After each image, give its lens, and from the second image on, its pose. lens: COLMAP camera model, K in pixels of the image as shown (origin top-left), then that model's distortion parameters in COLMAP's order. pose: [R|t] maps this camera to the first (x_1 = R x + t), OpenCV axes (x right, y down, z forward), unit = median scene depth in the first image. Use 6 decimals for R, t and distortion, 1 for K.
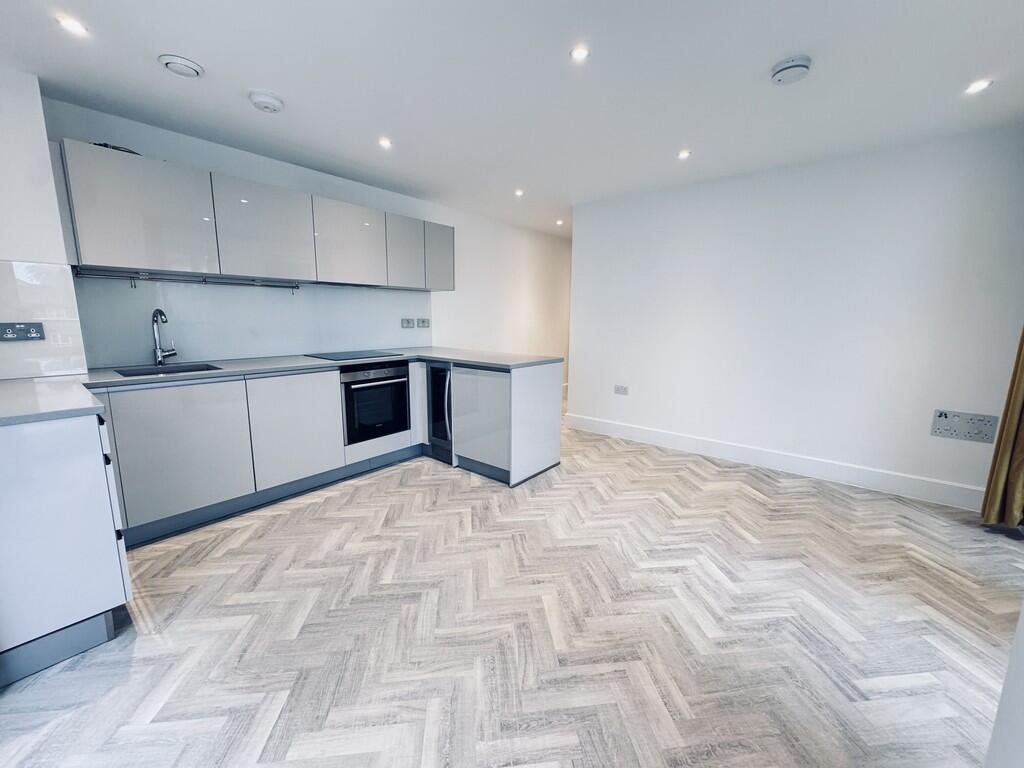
lens RADIAL K [[407.9, 0, 512.0], [0, 407.9, 384.0], [0, 0, 1]] dist [-0.001477, -0.000283]
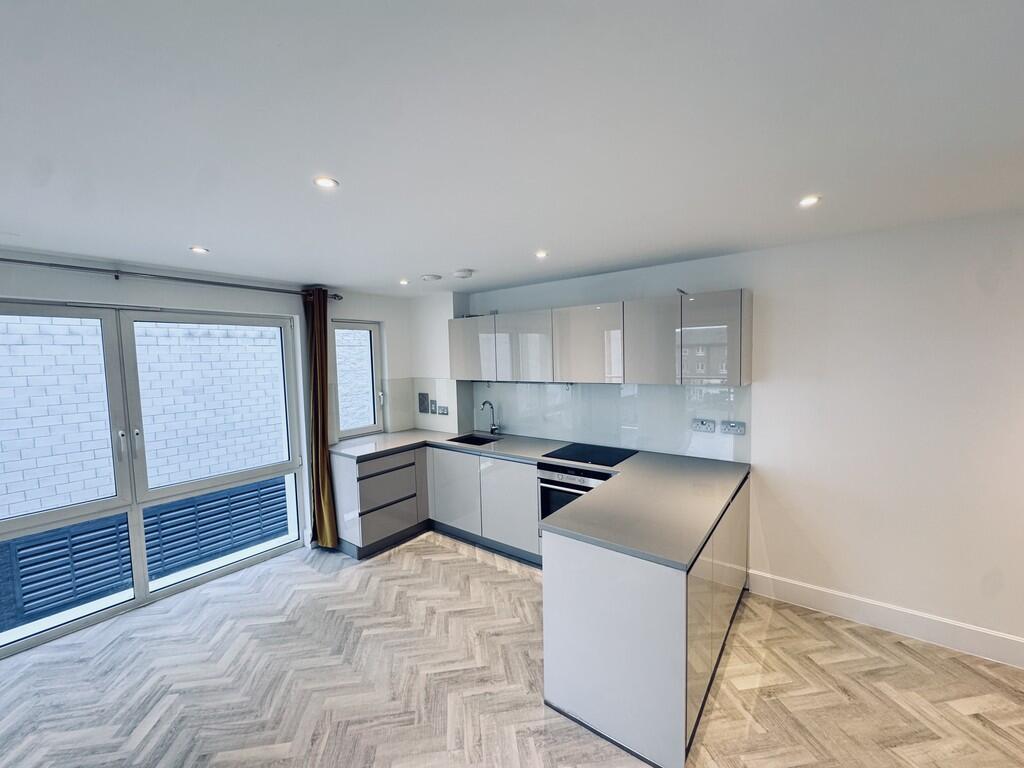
lens RADIAL K [[407.9, 0, 512.0], [0, 407.9, 384.0], [0, 0, 1]] dist [-0.001477, -0.000283]
pose [[0.036753, 0.058857, -0.997590, 0.712788], [-0.139610, 0.988777, 0.053194, -0.328407], [0.989524, 0.137318, 0.044558, 0.943669]]
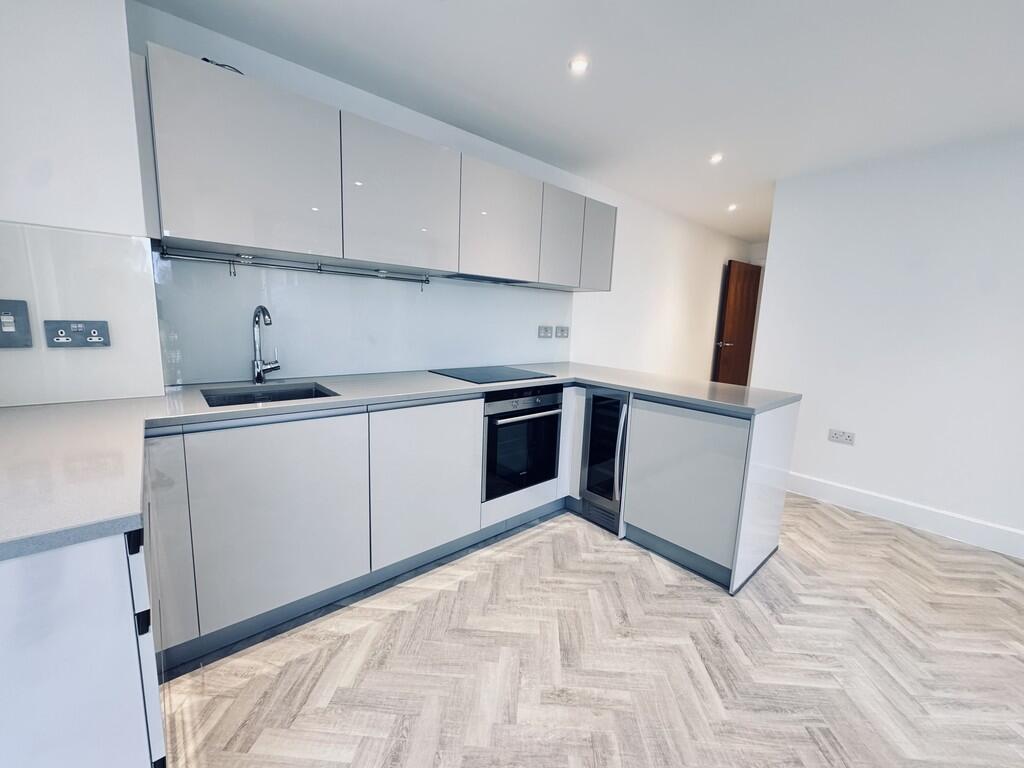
lens RADIAL K [[407.9, 0, 512.0], [0, 407.9, 384.0], [0, 0, 1]] dist [-0.001477, -0.000283]
pose [[0.985981, 0.054892, -0.157572, -0.292511], [-0.056642, 0.998373, -0.006633, -0.062427], [0.156951, 0.015465, 0.987485, 0.339410]]
